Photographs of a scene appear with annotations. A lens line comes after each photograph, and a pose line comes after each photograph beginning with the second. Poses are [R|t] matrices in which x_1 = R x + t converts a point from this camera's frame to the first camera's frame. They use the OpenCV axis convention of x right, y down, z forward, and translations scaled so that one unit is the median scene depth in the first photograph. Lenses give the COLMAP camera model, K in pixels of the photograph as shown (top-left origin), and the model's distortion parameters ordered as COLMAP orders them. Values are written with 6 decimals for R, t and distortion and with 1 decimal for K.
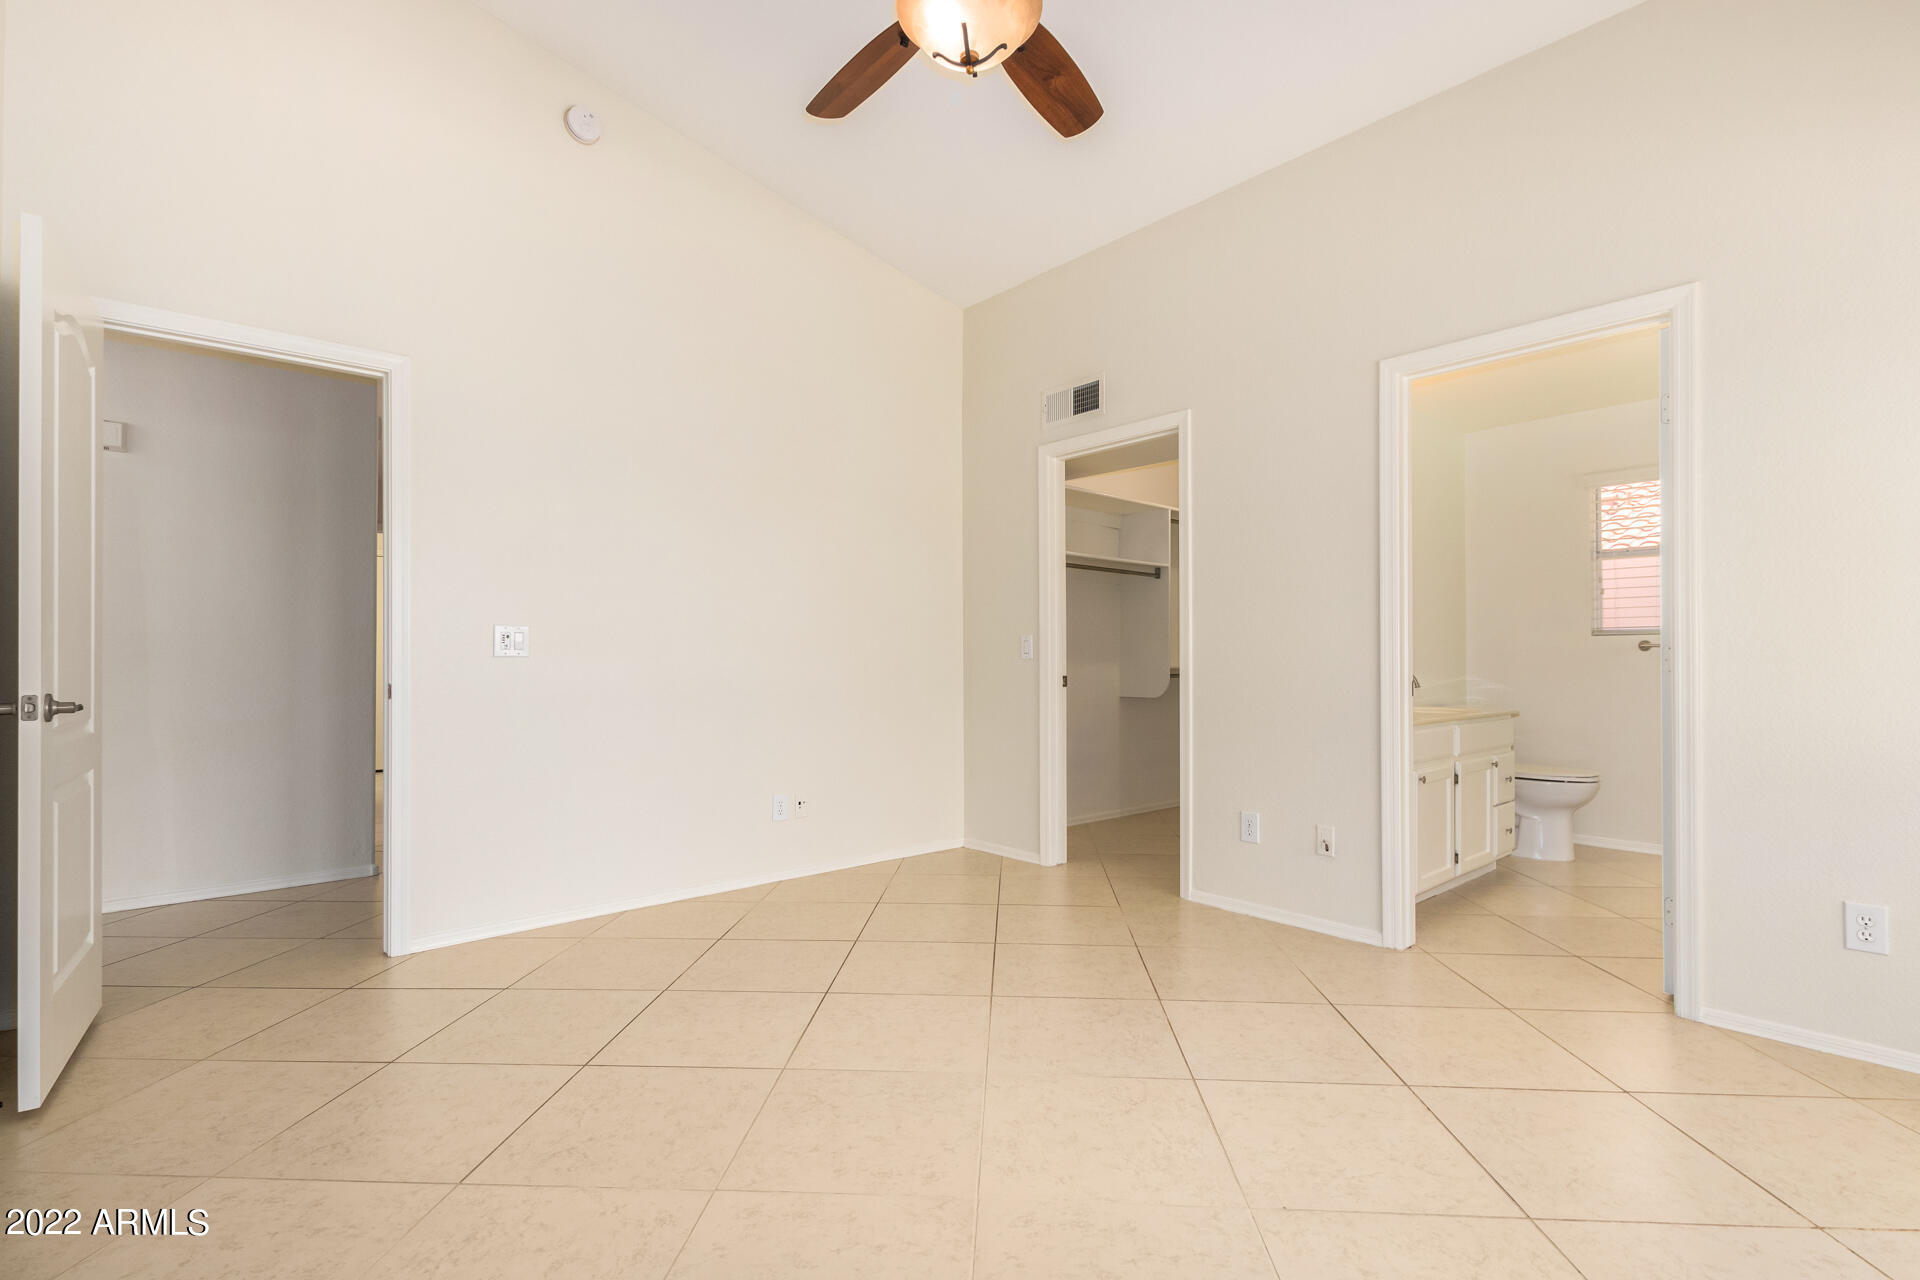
lens RADIAL K [[911.1, 0, 951.5], [0, 911.1, 657.5], [0, 0, 1]] dist [0.013274, 0.000329]
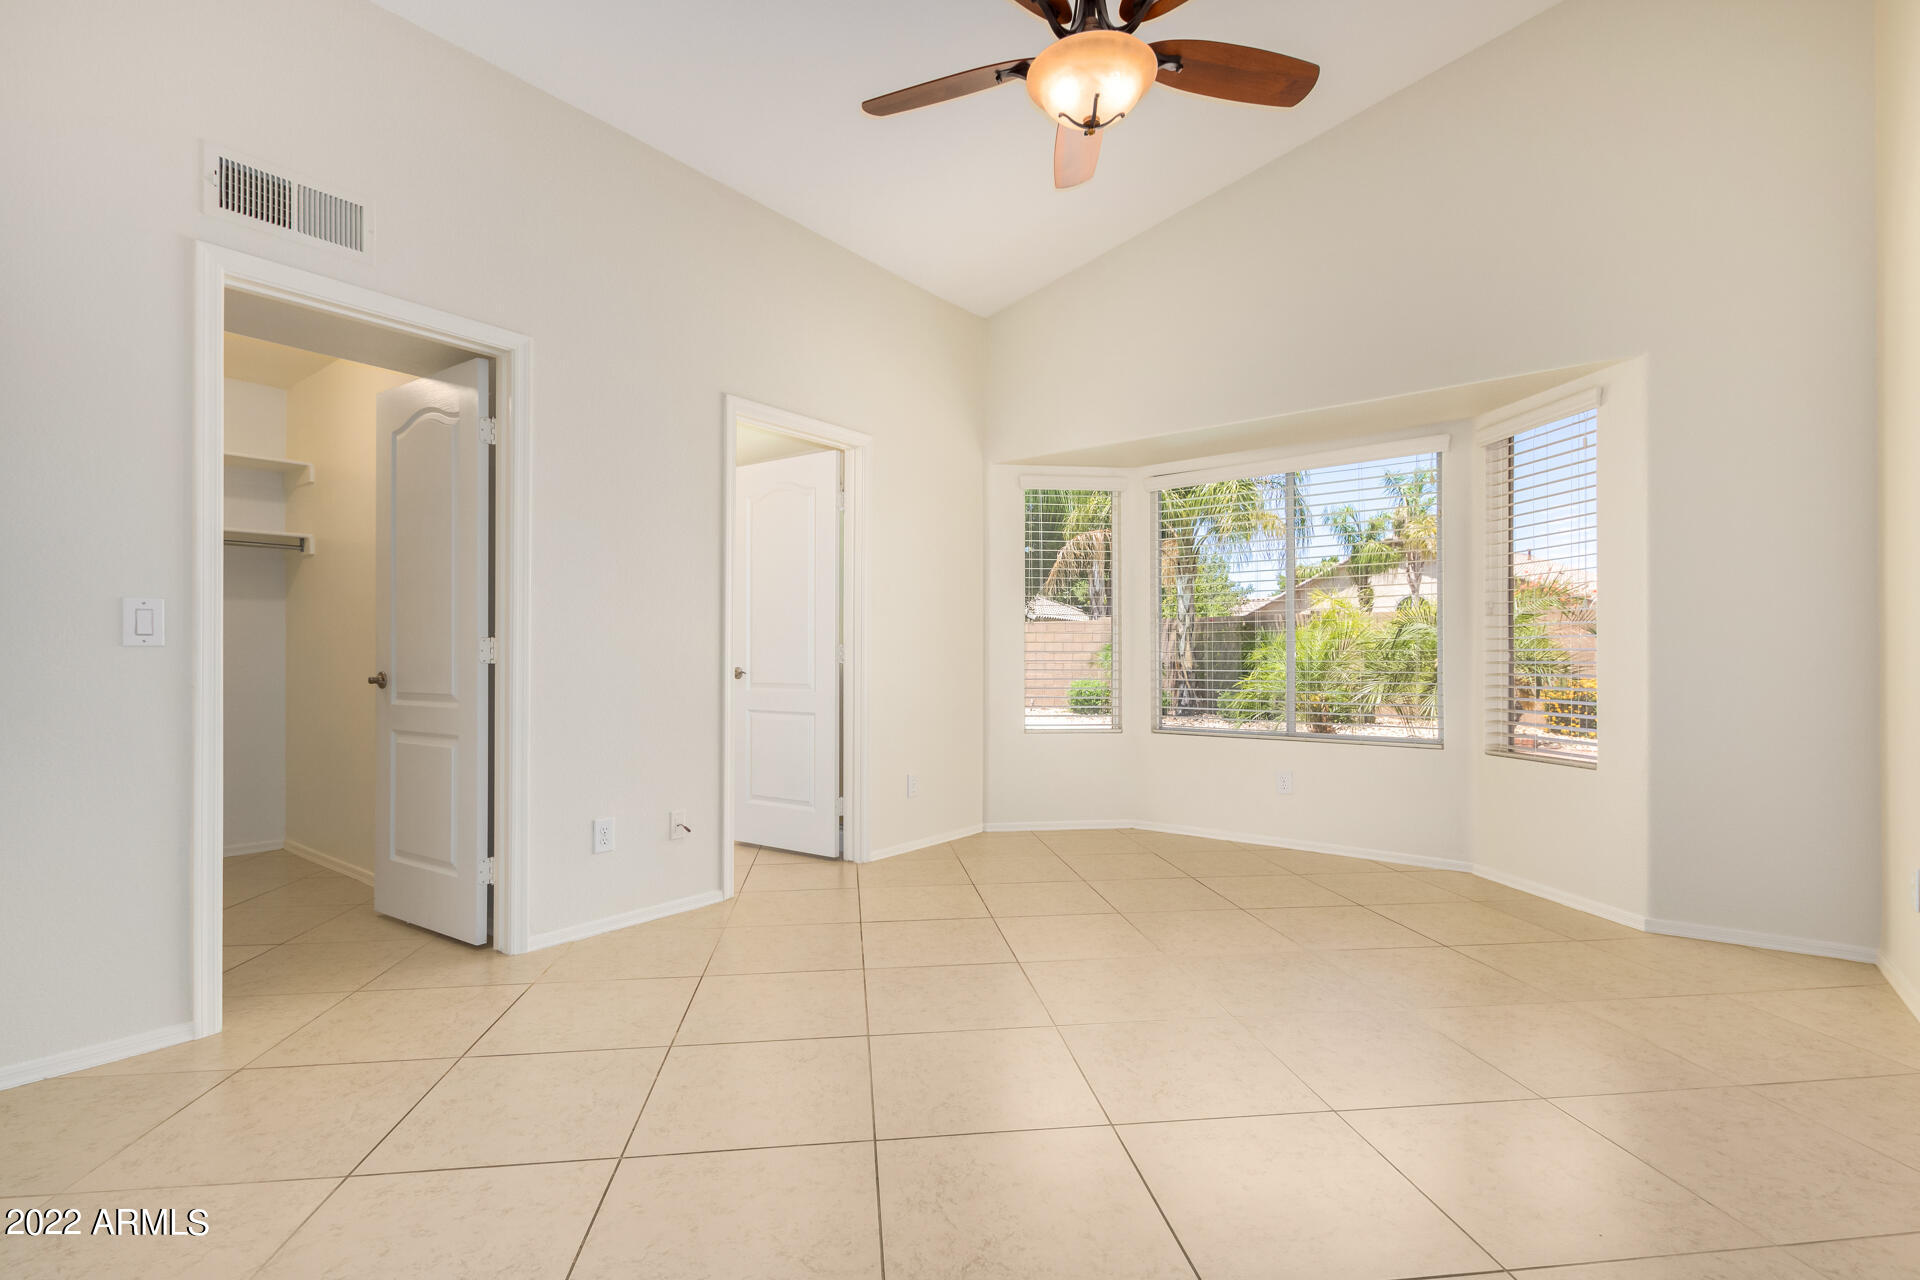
lens RADIAL K [[911.1, 0, 951.5], [0, 911.1, 657.5], [0, 0, 1]] dist [0.013274, 0.000329]
pose [[-0.188496, 0.008598, 0.982036, -0.636212], [-0.001527, 0.999958, -0.009048, 0.015005], [-0.982073, -0.003205, -0.188475, 0.827554]]
